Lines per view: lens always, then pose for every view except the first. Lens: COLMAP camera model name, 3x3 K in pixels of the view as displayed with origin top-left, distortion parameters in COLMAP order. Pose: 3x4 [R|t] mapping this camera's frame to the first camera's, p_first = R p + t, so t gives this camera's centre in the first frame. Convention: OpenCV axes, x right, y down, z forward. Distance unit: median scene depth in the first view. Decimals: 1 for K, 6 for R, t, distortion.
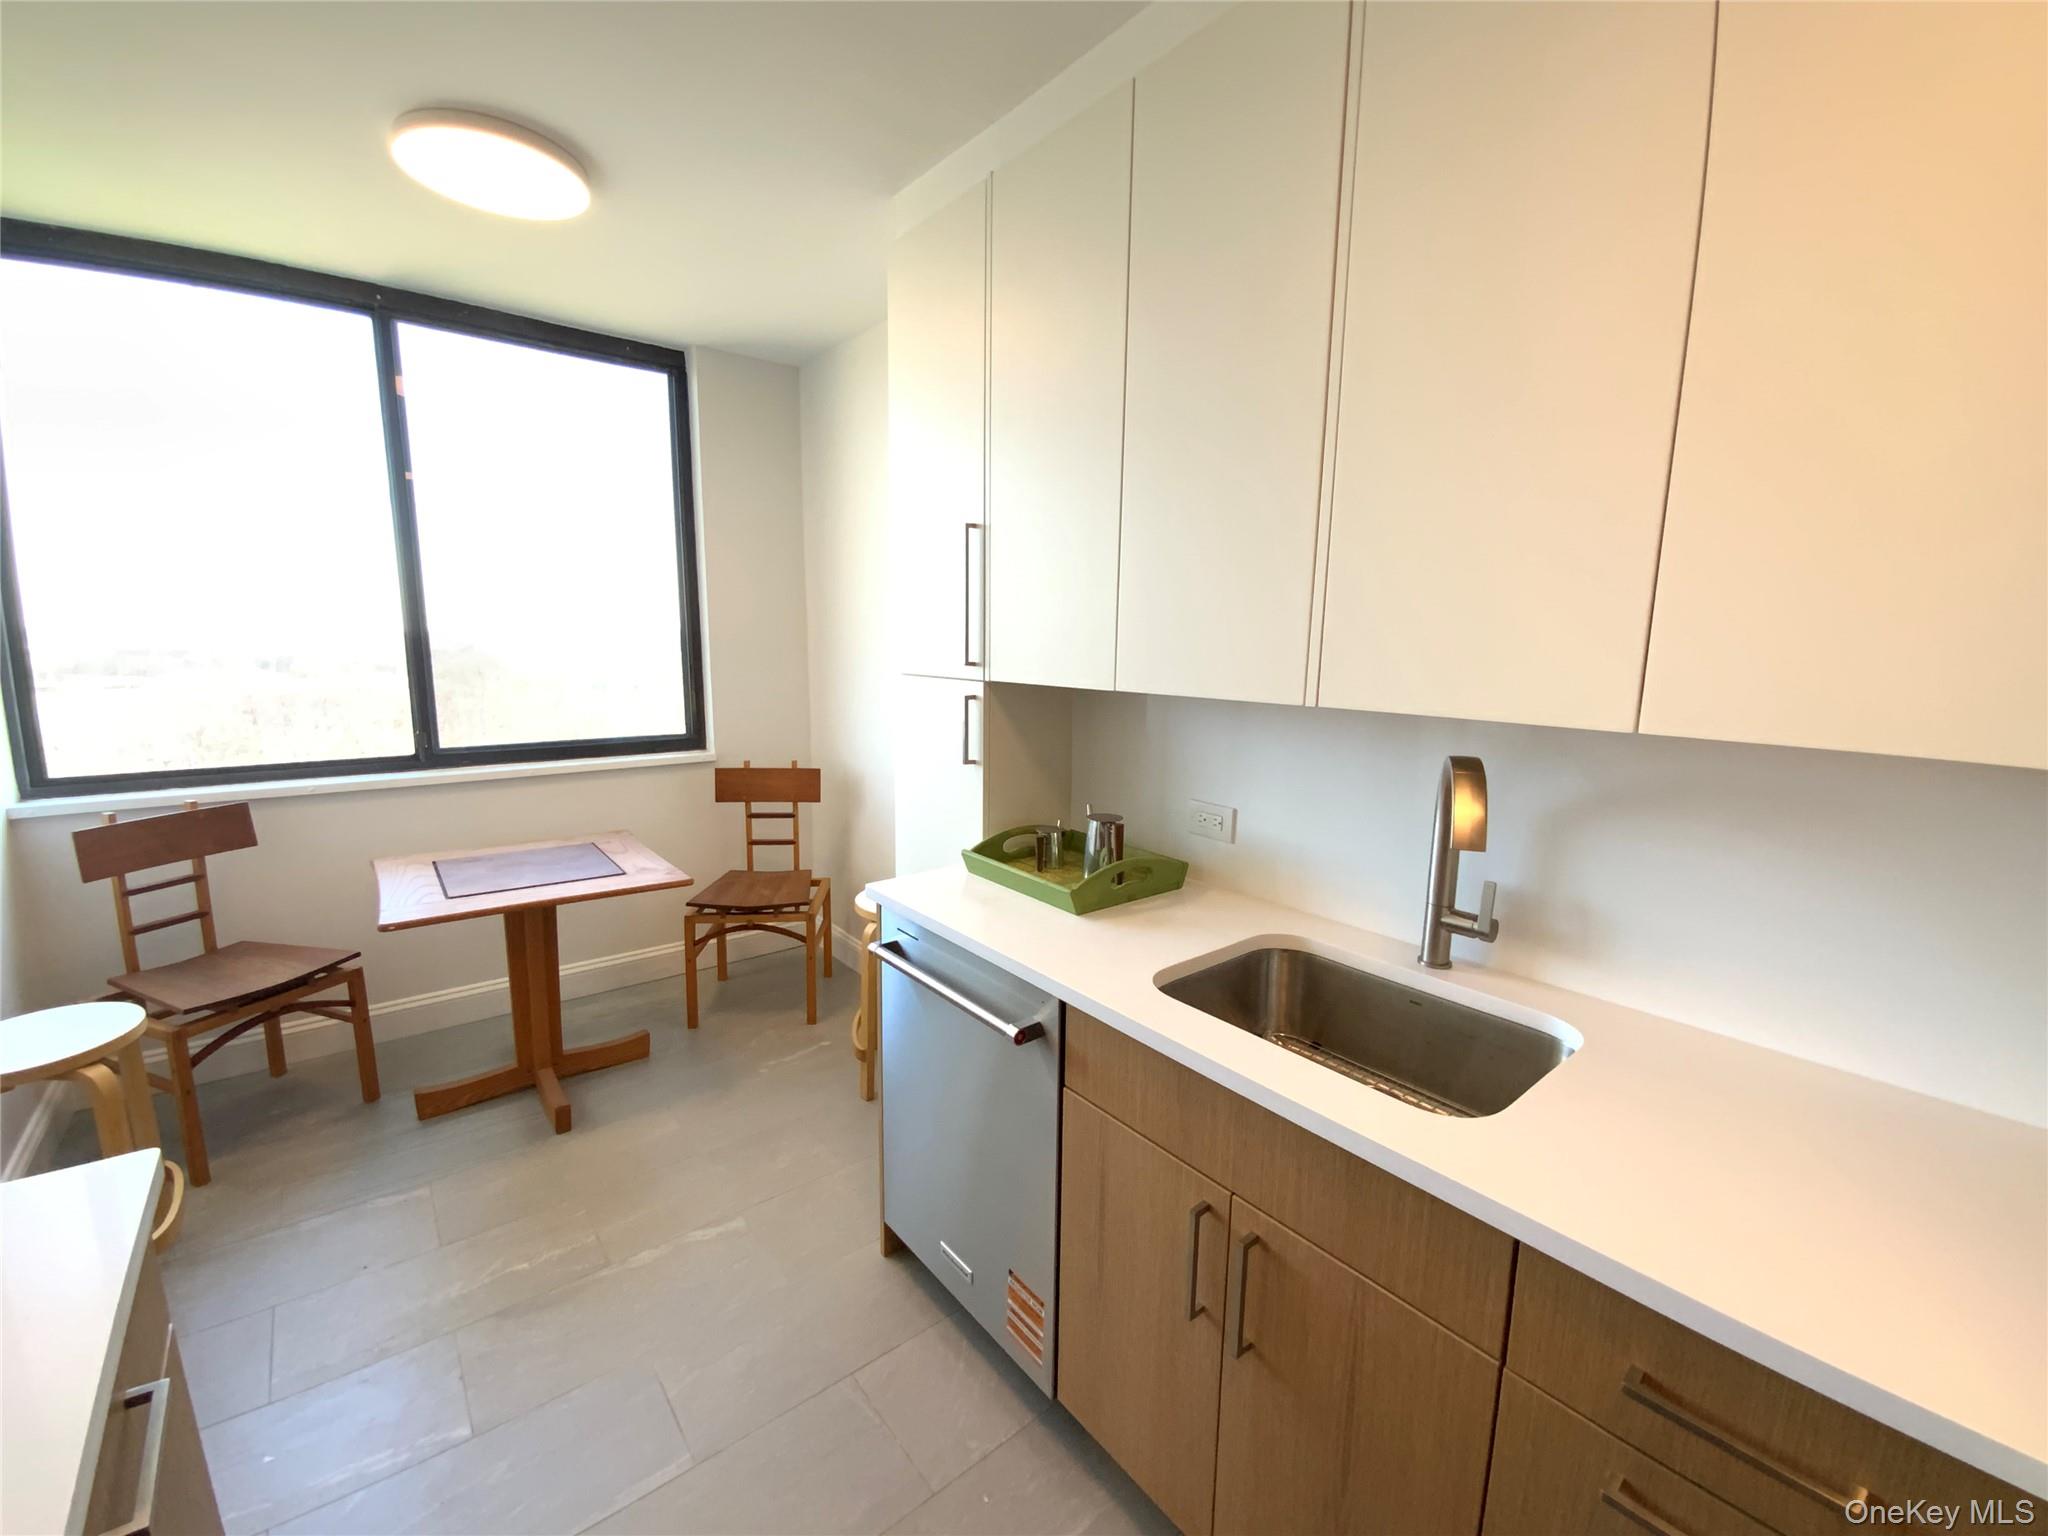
lens RADIAL K [[824.3, 0, 1015.1], [0, 824.3, 759.8], [0, 0, 1]] dist [0.030838, -0.019722]
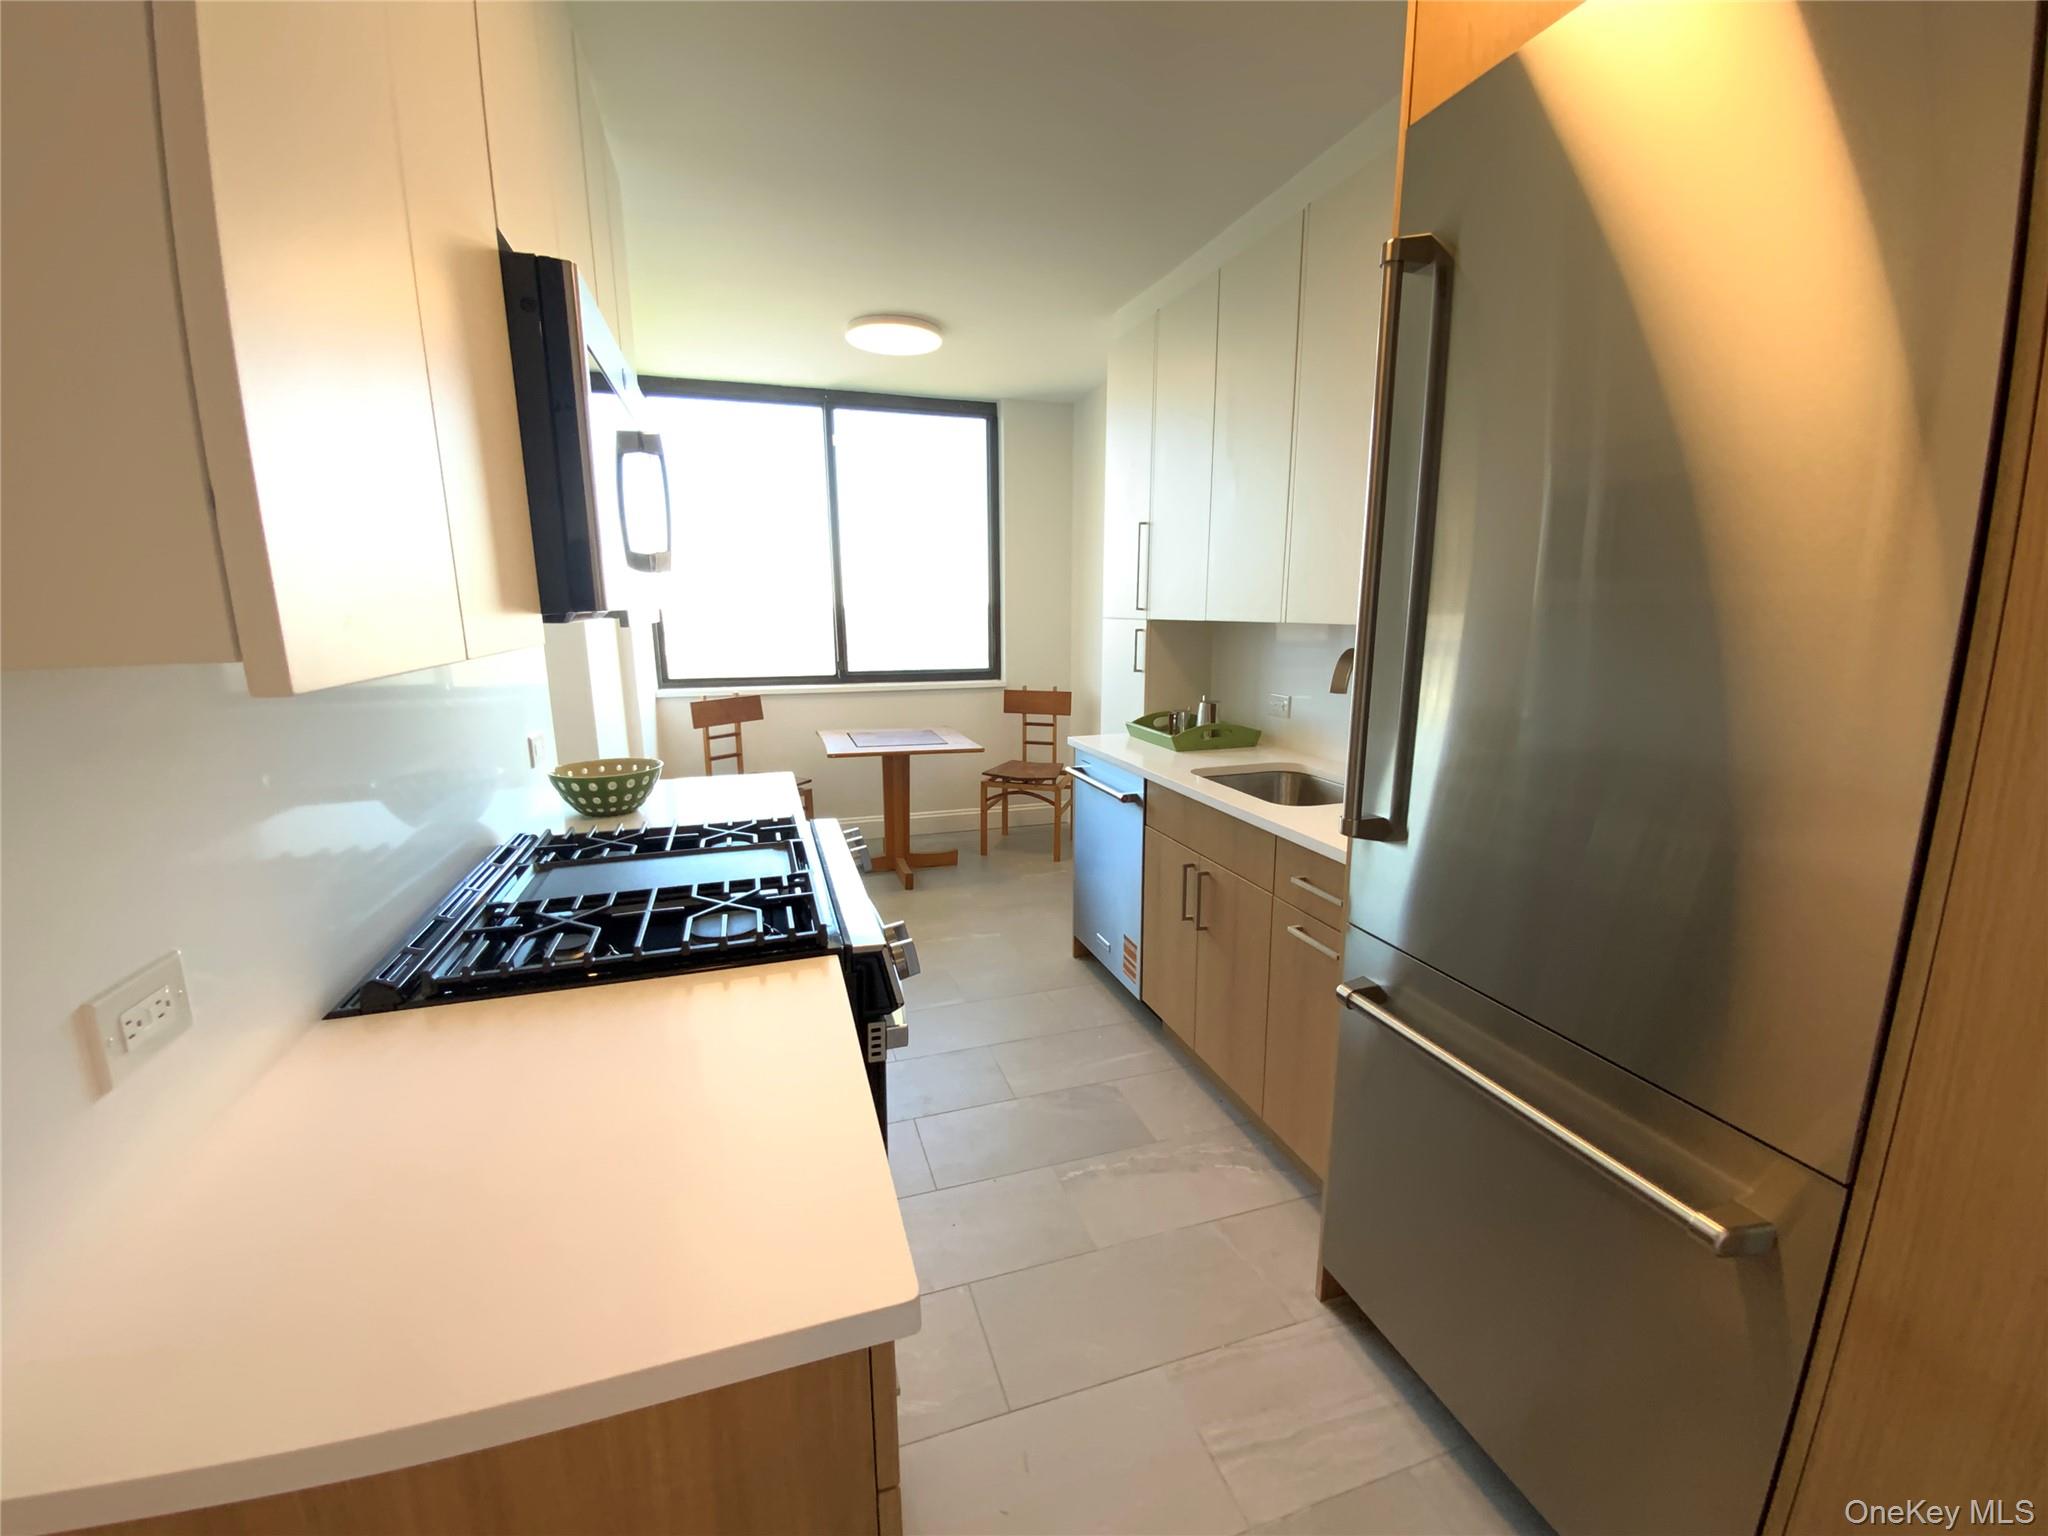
lens RADIAL K [[826.0, 0, 1024.0], [0, 826.0, 768.0], [0, 0, 1]] dist [0.087391, -0.000012]
pose [[0.935222, 0.054286, -0.349875, 0.249139], [-0.040335, 0.998078, 0.047042, 0.099298], [0.351756, -0.029882, 0.935614, -0.481519]]
